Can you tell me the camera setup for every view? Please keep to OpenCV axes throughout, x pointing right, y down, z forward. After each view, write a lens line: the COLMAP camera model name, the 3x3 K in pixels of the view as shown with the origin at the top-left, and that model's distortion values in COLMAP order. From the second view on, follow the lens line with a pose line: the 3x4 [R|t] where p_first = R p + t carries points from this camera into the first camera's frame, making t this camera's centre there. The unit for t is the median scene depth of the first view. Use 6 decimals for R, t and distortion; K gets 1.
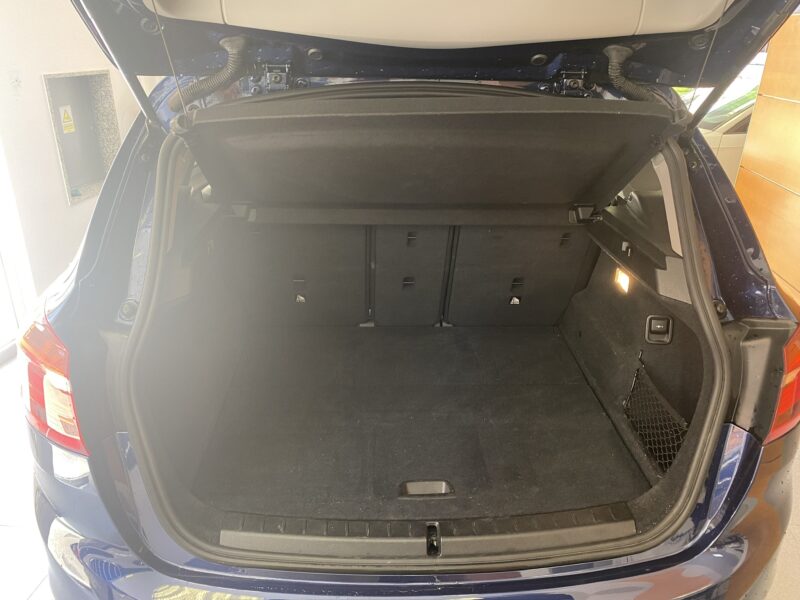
lens RADIAL K [[643.6, 0, 400.0], [0, 643.6, 300.0], [0, 0, 1]] dist [0.000255, -0.003976]
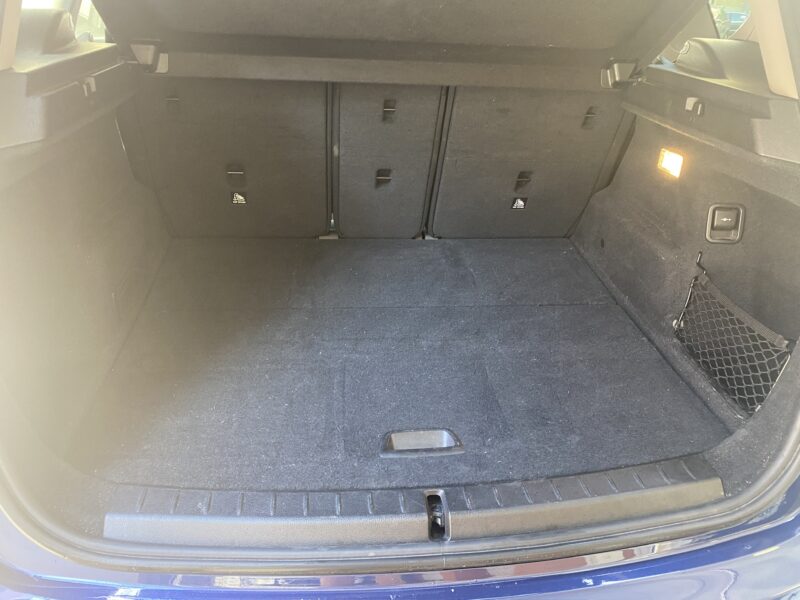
lens RADIAL K [[603.4, 0, 401.4], [0, 603.4, 310.7], [0, 0, 1]] dist [0.010226, 0.005552]
pose [[0.997135, -0.009344, 0.075062, -0.027481], [0.004064, 0.997525, 0.070189, 0.107586], [-0.075532, -0.069683, 0.994706, 0.365488]]
